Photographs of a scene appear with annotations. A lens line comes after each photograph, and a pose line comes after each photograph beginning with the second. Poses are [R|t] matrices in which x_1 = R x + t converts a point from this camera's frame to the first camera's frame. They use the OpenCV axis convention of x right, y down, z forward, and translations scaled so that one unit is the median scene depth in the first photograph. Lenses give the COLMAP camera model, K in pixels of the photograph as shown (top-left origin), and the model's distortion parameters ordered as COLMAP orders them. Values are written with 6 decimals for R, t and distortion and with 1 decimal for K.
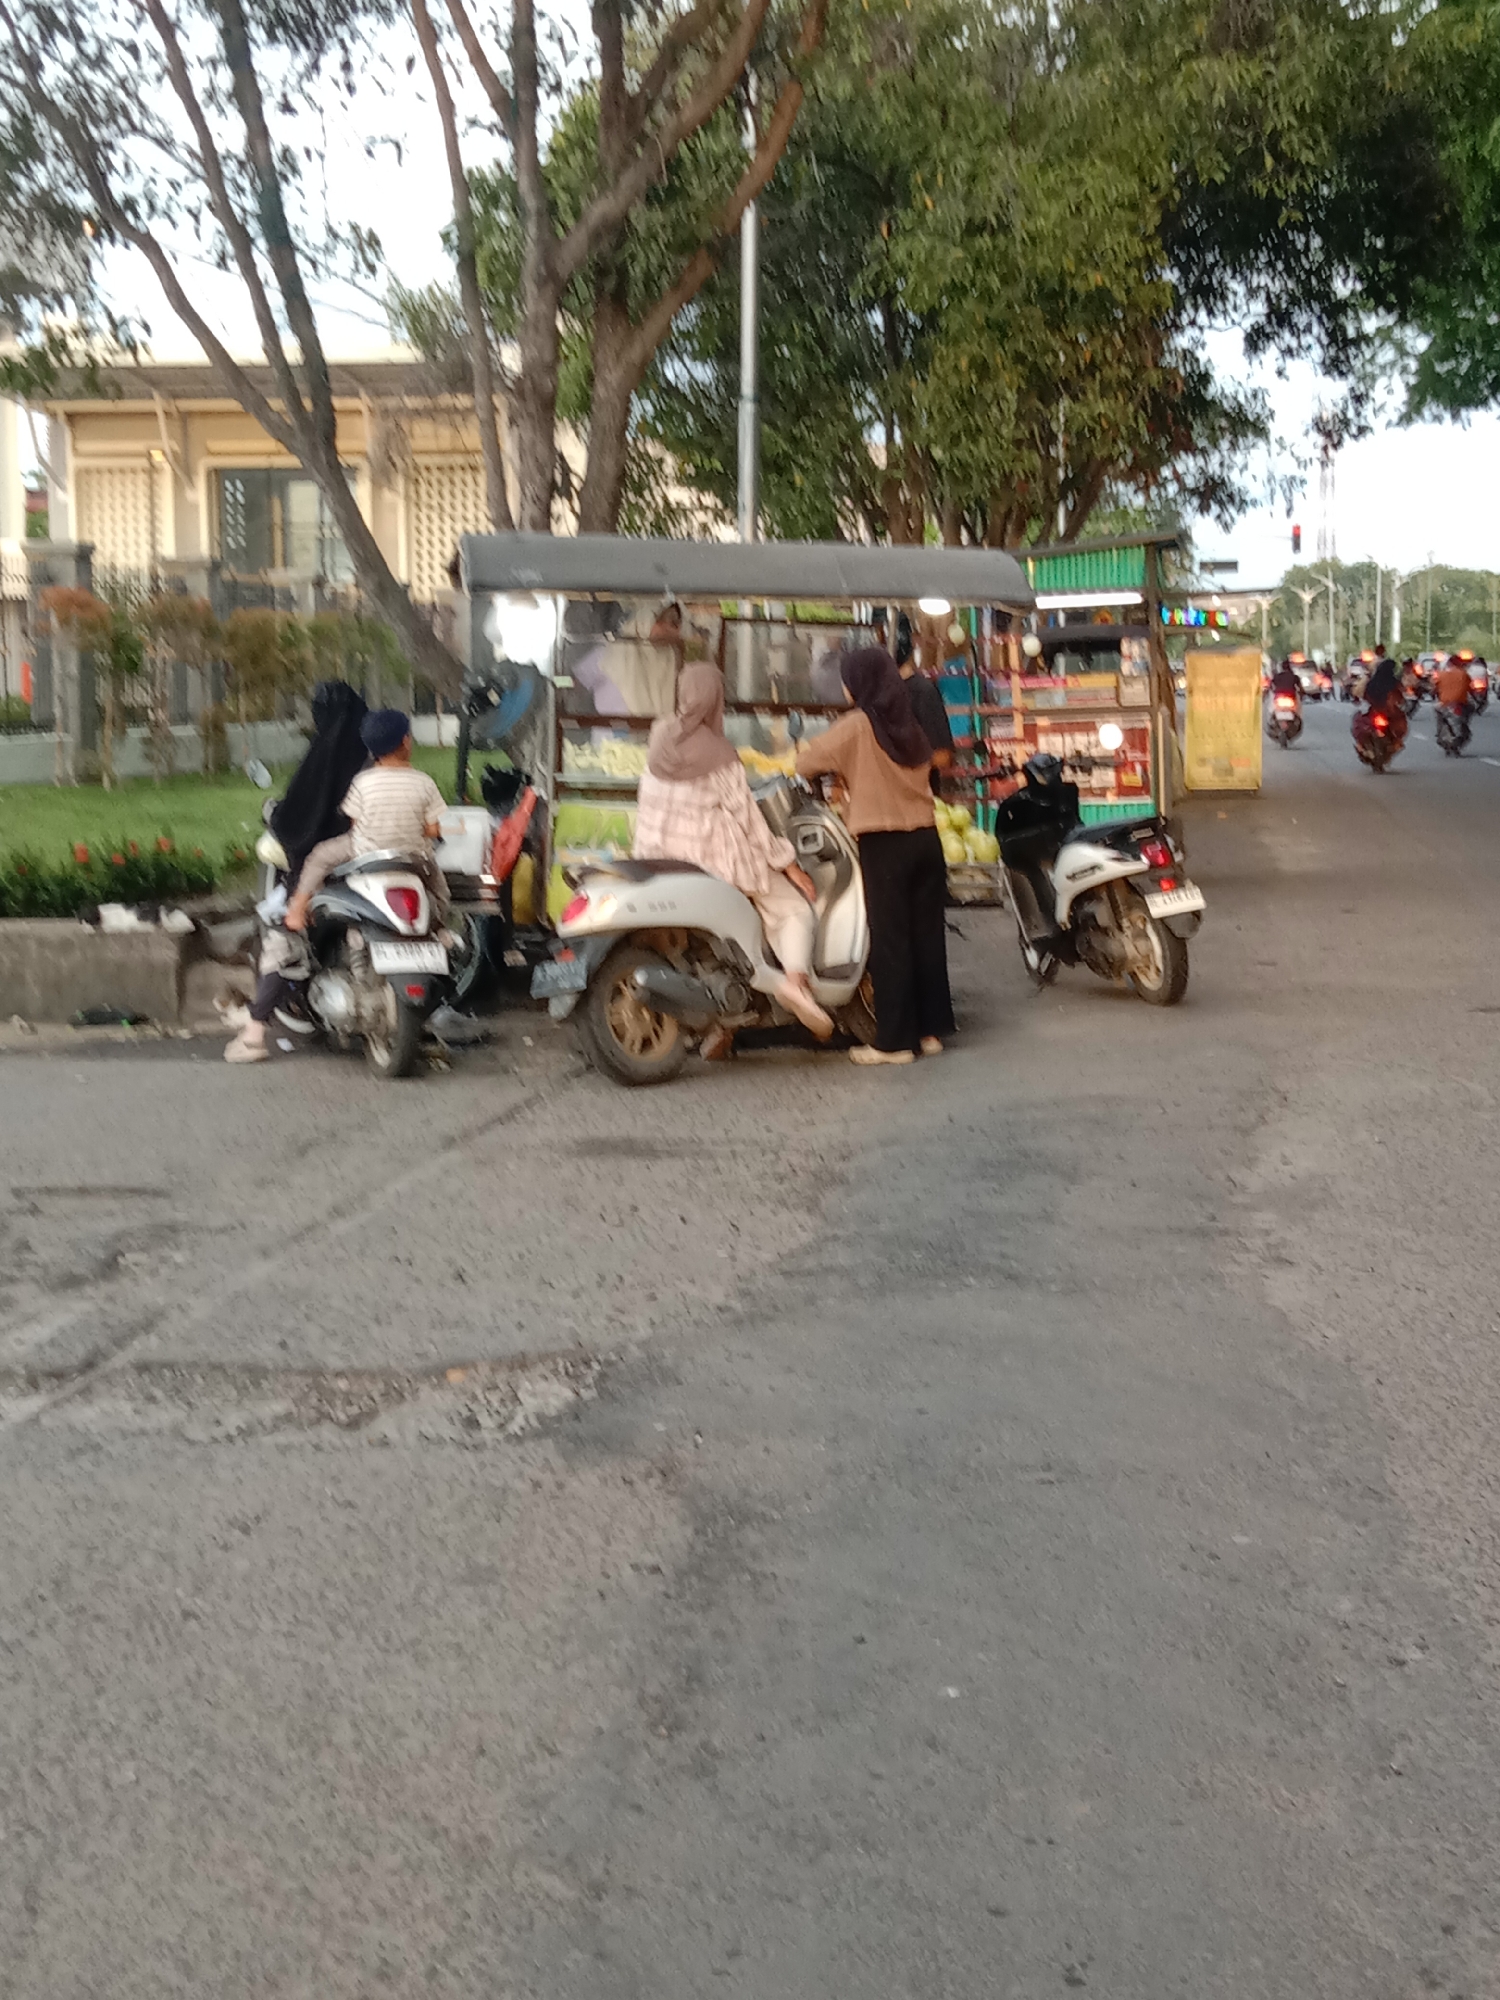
lens RADIAL K [[3506.0, 0, 750.0], [0, 3506.0, 1000.0], [0, 0, 1]] dist [-0.010137, -0.050233]
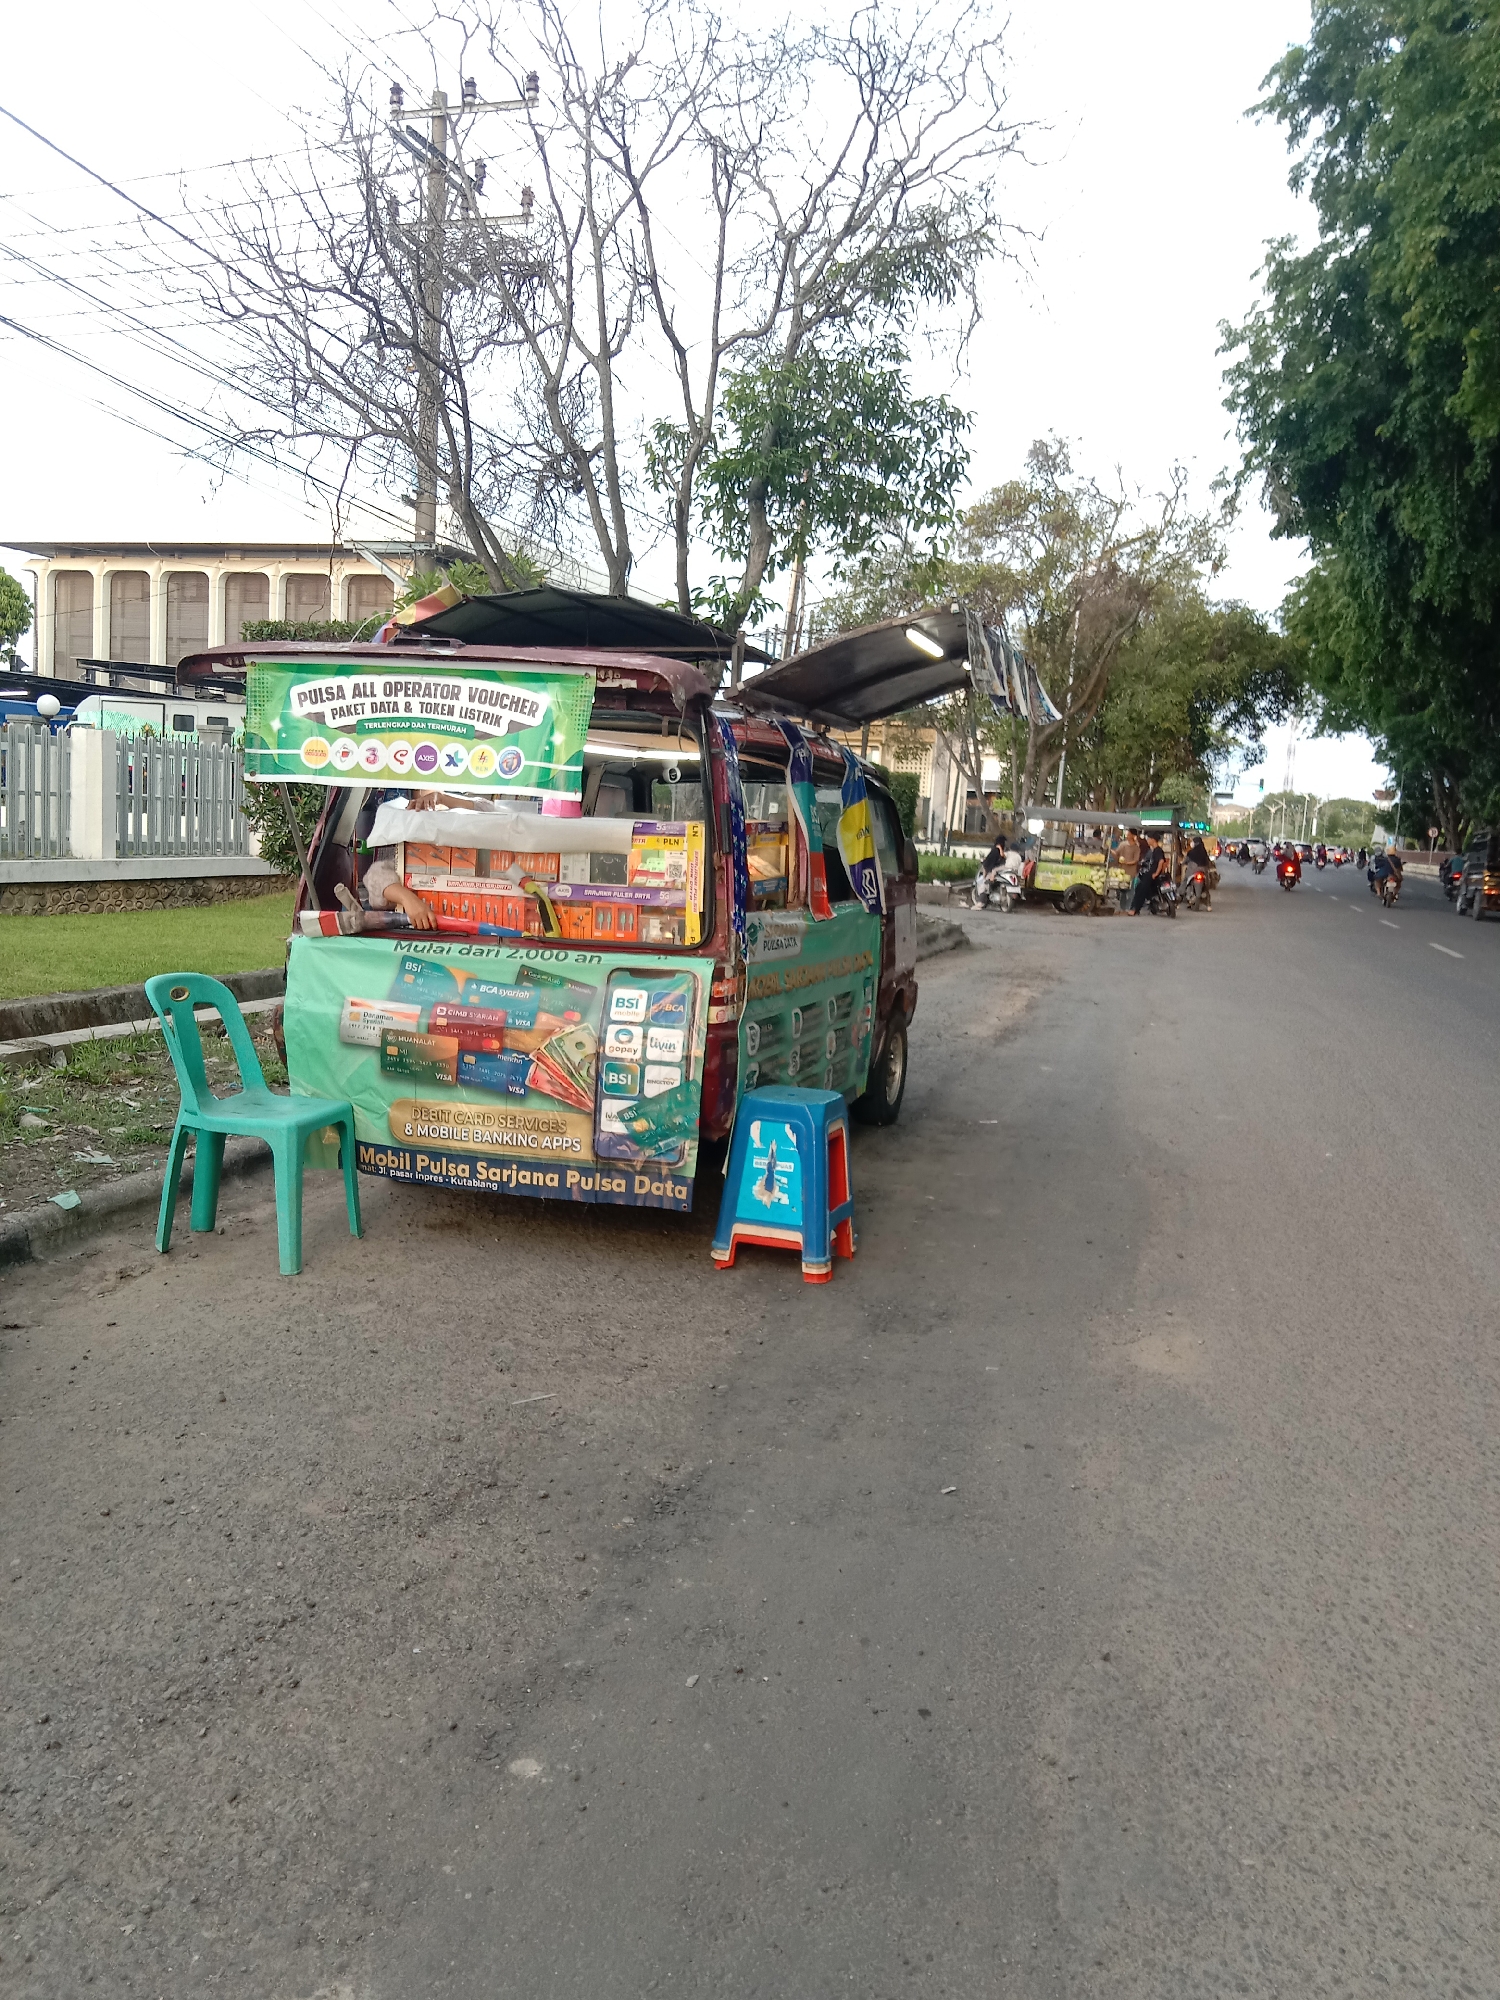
lens RADIAL K [[1499.9, 0, 750.0], [0, 1499.9, 1000.0], [0, 0, 1]] dist [0.001697, -0.000048]
pose [[0.984191, 0.074981, -0.160456, -0.091689], [-0.071371, 0.997052, 0.028154, 0.093950], [0.162094, -0.016257, 0.986641, -1.014202]]
